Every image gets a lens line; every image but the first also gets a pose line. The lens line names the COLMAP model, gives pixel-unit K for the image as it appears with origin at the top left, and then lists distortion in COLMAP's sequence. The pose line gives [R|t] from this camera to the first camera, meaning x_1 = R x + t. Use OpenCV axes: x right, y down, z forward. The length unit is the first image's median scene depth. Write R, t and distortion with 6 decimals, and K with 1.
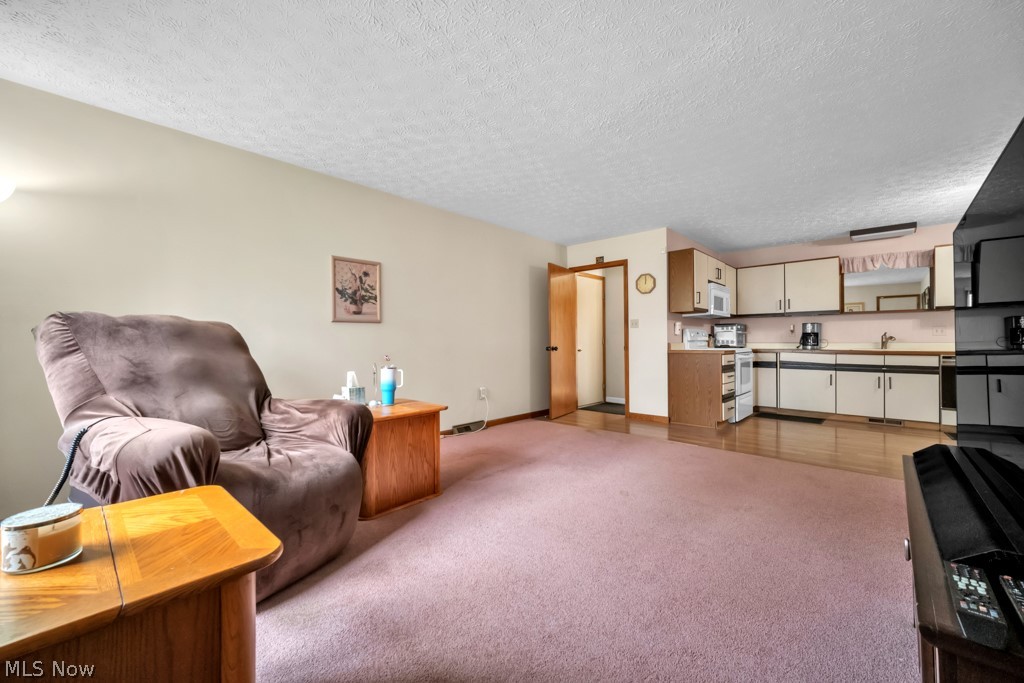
lens RADIAL K [[410.6, 0, 510.7], [0, 410.6, 340.9], [0, 0, 1]] dist [-0.003222, 0.000447]
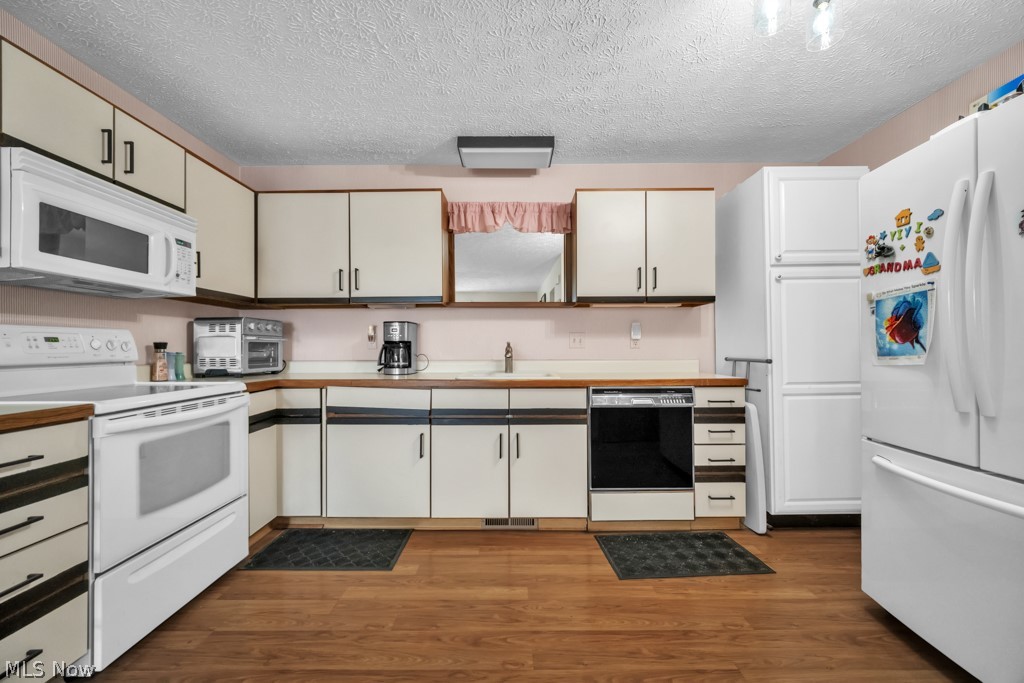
lens RADIAL K [[410.6, 0, 514.1], [0, 410.6, 344.9], [0, 0, 1]] dist [-0.003222, 0.000447]
pose [[0.734025, 0.003778, 0.679112, 0.511003], [0.001373, 0.999974, -0.007048, -0.012490], [-0.679122, 0.006106, 0.734000, 0.556584]]
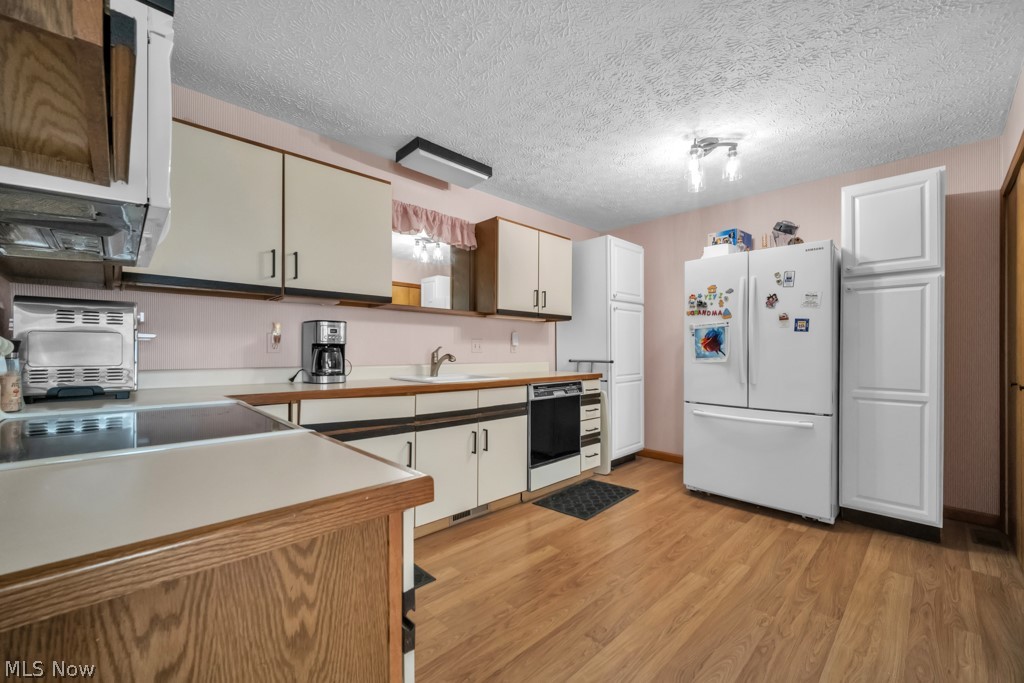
lens RADIAL K [[410.6, 0, 512.2], [0, 410.6, 350.7], [0, 0, 1]] dist [-0.003222, 0.000447]
pose [[0.054876, 0.002955, 0.998489, 0.329113], [-0.005018, 0.999984, -0.002684, -0.013491], [-0.998481, -0.004863, 0.054890, 0.810111]]
